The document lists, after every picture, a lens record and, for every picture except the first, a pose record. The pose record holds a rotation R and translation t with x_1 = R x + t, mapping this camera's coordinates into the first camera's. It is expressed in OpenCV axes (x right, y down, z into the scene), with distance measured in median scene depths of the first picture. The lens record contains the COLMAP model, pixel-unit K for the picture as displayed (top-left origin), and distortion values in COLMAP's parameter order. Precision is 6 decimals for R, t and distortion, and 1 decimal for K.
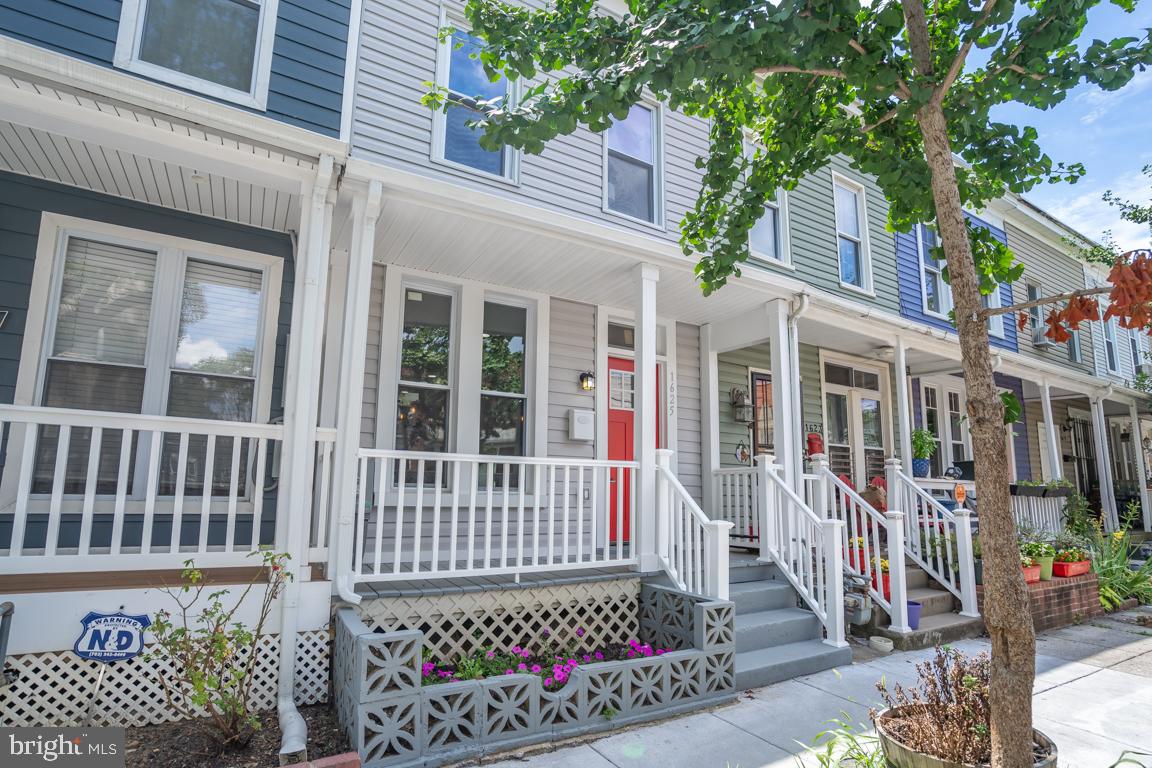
lens RADIAL K [[568.8, 0, 578.6], [0, 568.8, 414.1], [0, 0, 1]] dist [-0.066022, 0.028455]
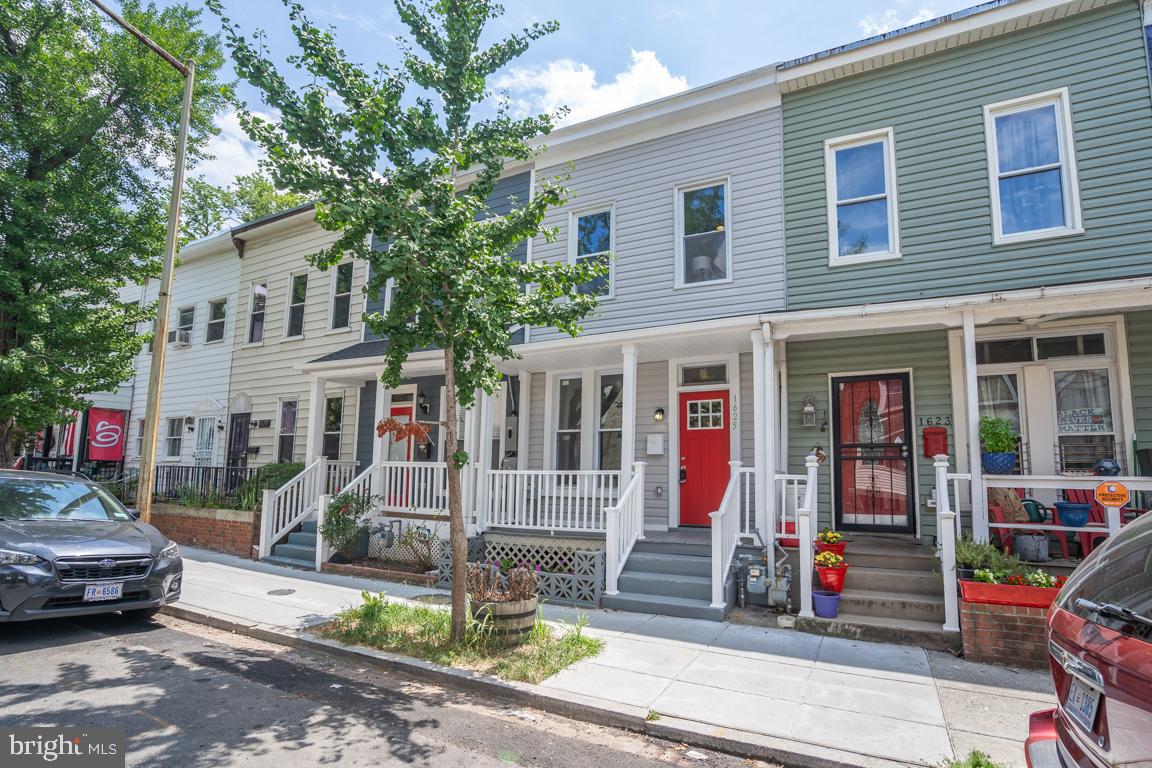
lens RADIAL K [[568.8, 0, 578.6], [0, 568.8, 414.1], [0, 0, 1]] dist [-0.066022, 0.028455]
pose [[0.540631, -0.105110, -0.834667, 1.479389], [0.109725, 0.992499, -0.053914, -0.002190], [0.834073, -0.062437, 0.548109, 0.020981]]
